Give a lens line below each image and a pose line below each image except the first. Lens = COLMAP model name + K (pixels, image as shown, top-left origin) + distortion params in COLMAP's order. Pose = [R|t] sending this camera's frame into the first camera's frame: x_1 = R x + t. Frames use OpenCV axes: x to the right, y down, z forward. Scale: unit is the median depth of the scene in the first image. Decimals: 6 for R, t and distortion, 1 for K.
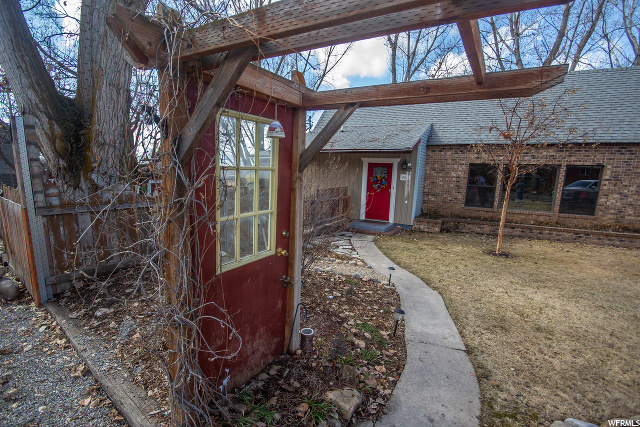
lens RADIAL K [[297.1, 0, 318.6], [0, 297.1, 215.9], [0, 0, 1]] dist [0.004196, -0.000434]
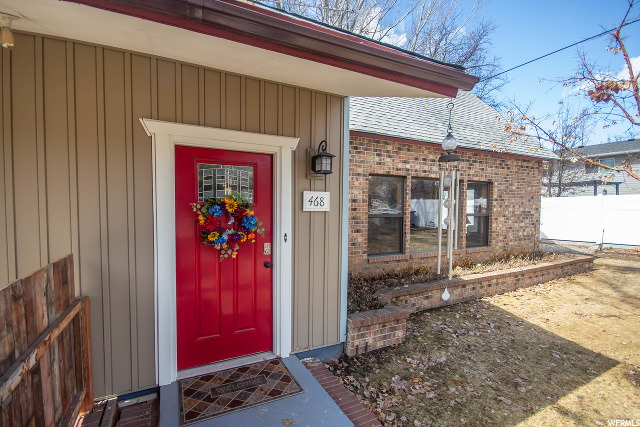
lens RADIAL K [[297.1, 0, 318.7], [0, 297.1, 218.3], [0, 0, 1]] dist [0.004196, -0.000434]
pose [[0.568877, -0.058598, 0.820333, 0.032375], [0.138905, 0.989975, -0.025610, -0.101576], [-0.810608, 0.128517, 0.571313, 0.810140]]
